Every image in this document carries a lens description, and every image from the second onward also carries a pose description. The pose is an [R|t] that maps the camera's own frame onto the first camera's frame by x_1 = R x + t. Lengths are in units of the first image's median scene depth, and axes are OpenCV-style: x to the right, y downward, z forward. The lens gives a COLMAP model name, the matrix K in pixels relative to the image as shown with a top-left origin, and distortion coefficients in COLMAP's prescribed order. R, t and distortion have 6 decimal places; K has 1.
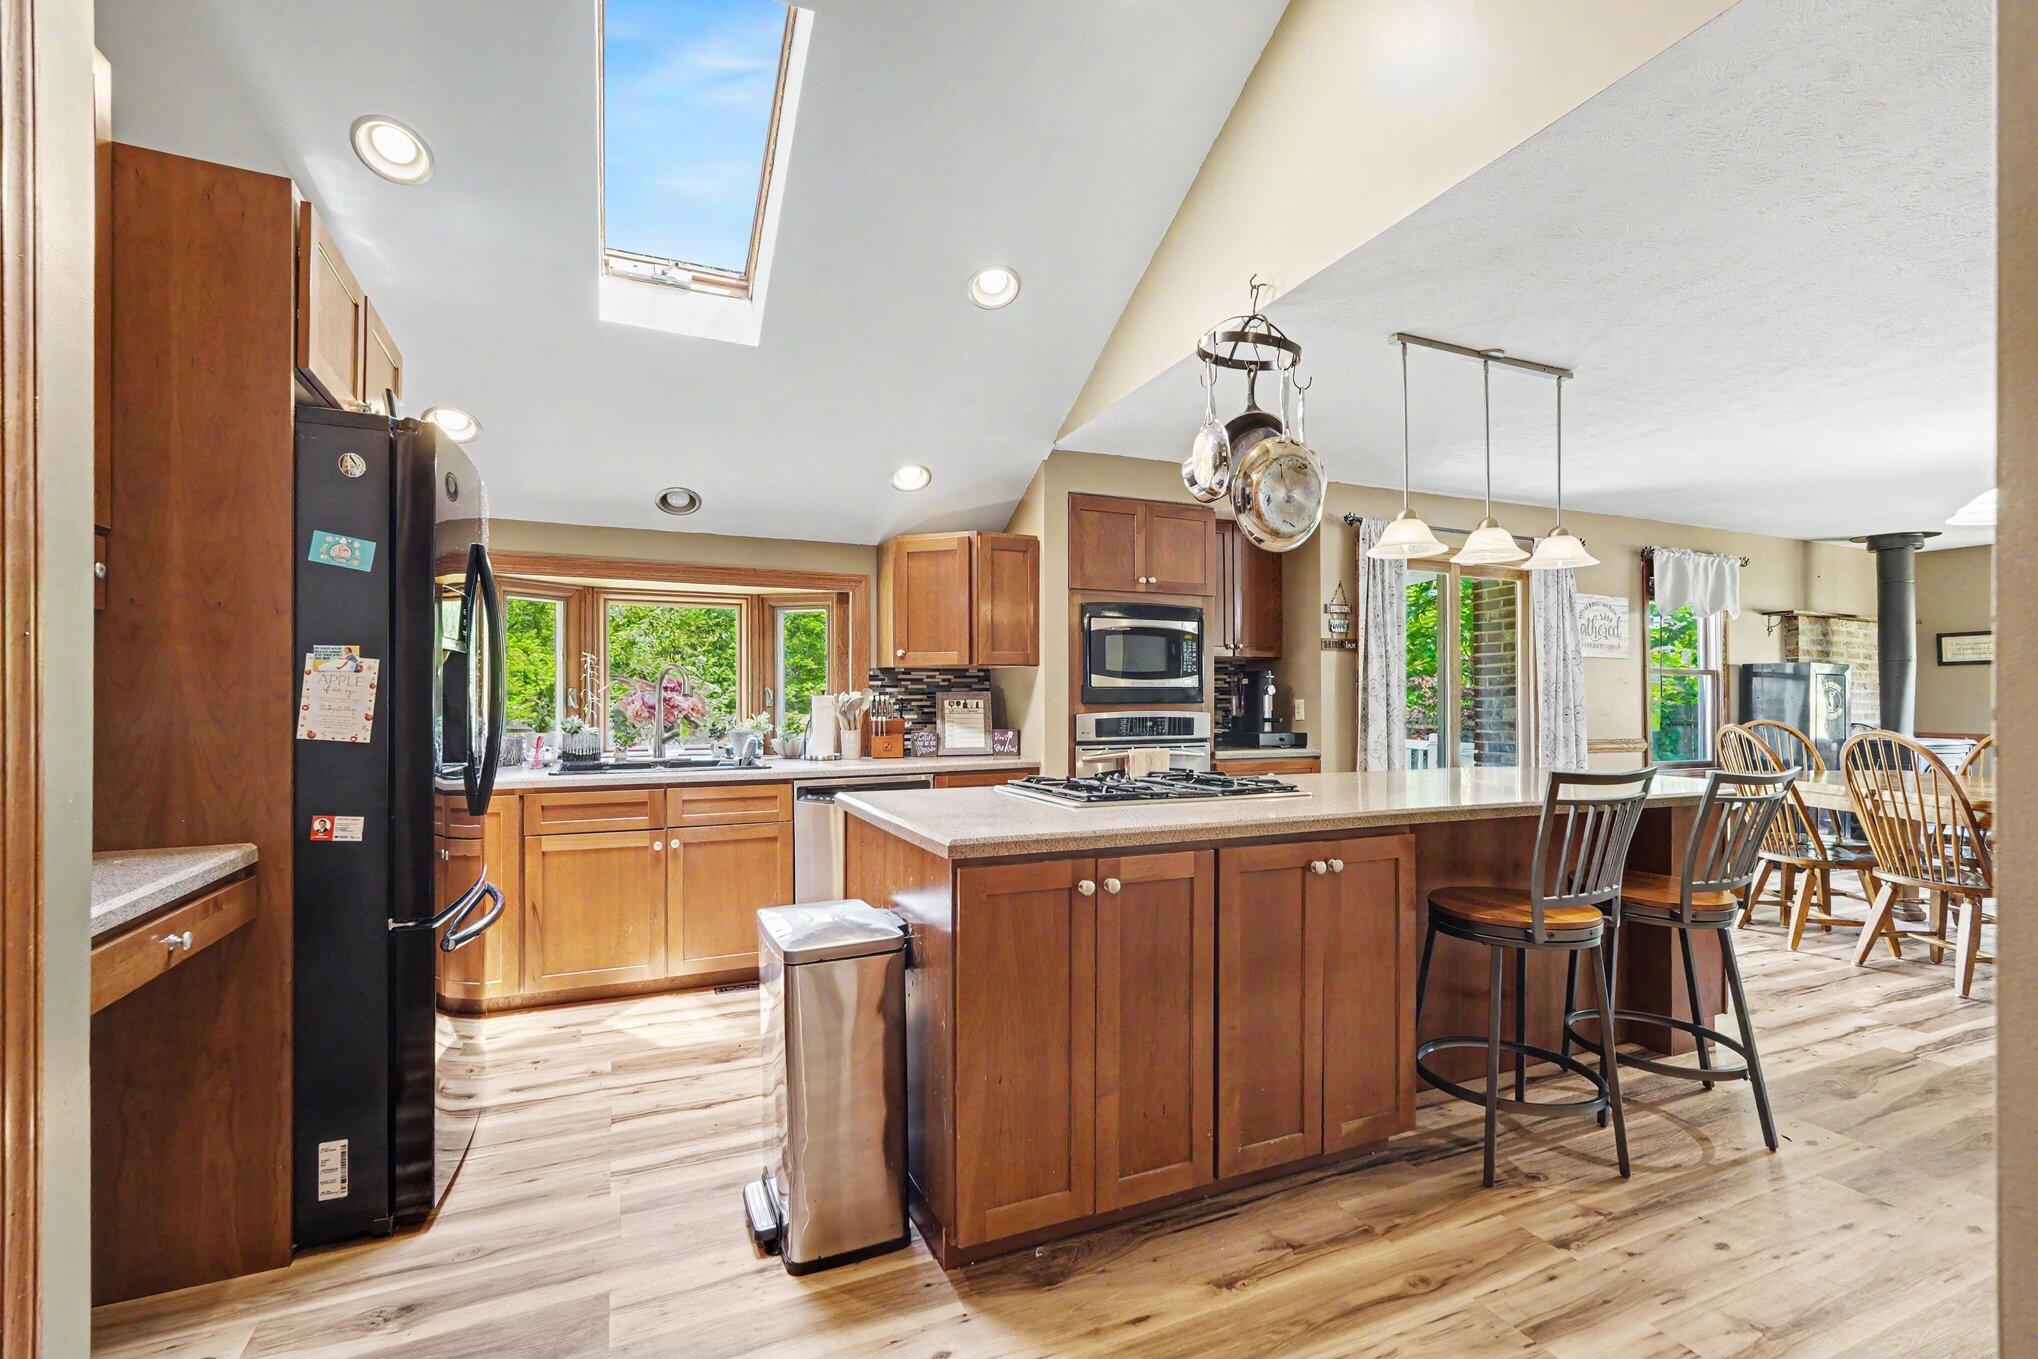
lens RADIAL K [[909.4, 0, 1014.3], [0, 909.4, 681.5], [0, 0, 1]] dist [-0.002419, 0.001507]
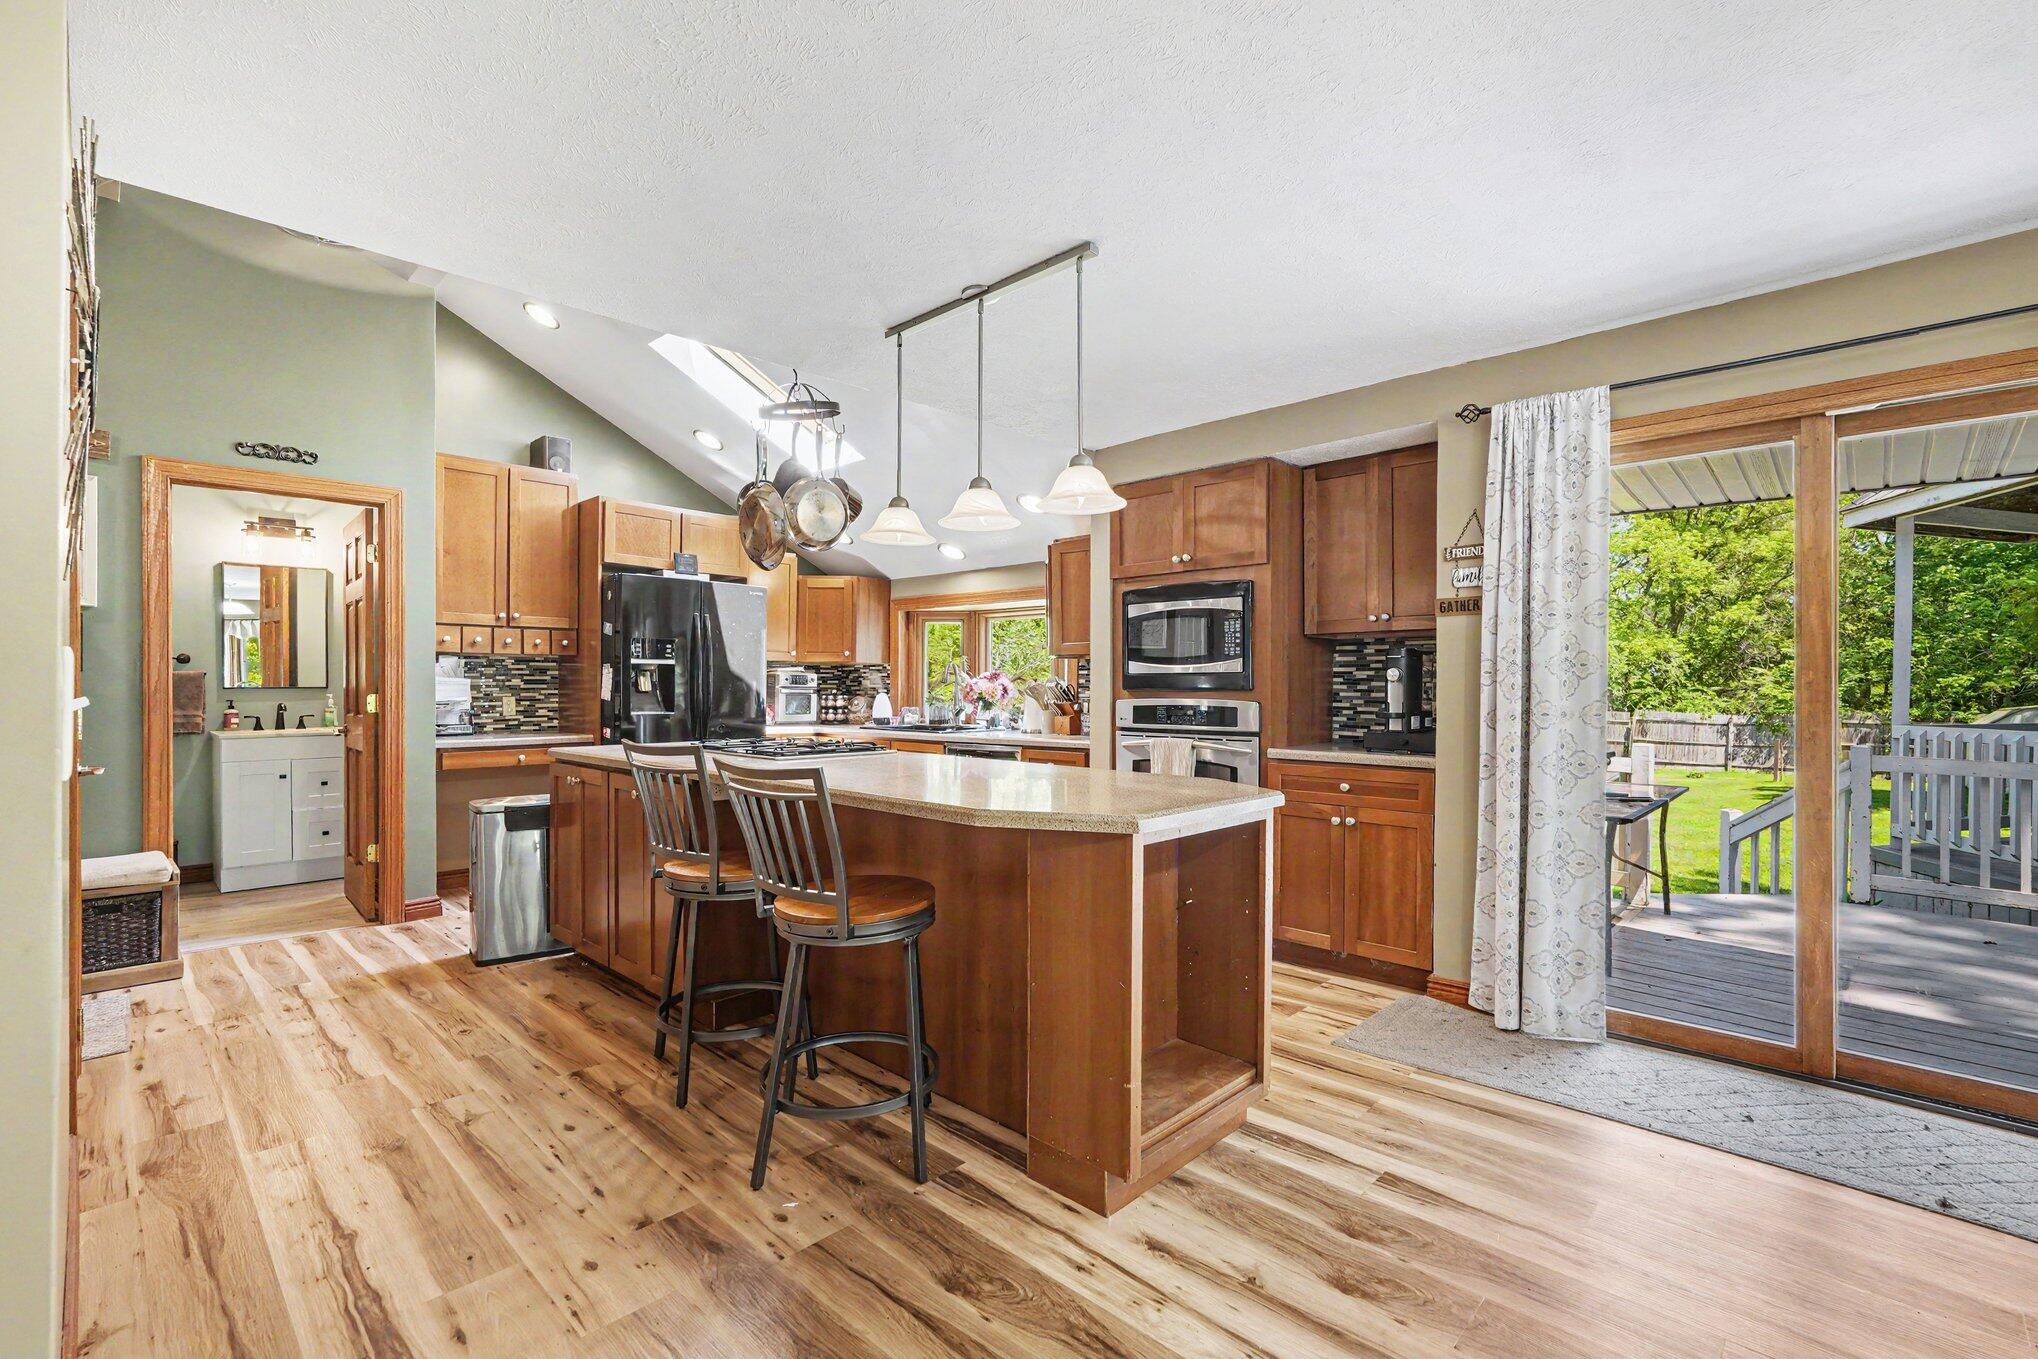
lens RADIAL K [[909.4, 0, 1010.9], [0, 909.4, 686.7], [0, 0, 1]] dist [-0.002419, 0.001507]
pose [[0.368771, 0.003008, -0.929515, 0.975819], [0.015298, 0.999840, 0.009305, 0.008988], [0.929394, -0.017651, 0.368666, 0.506331]]
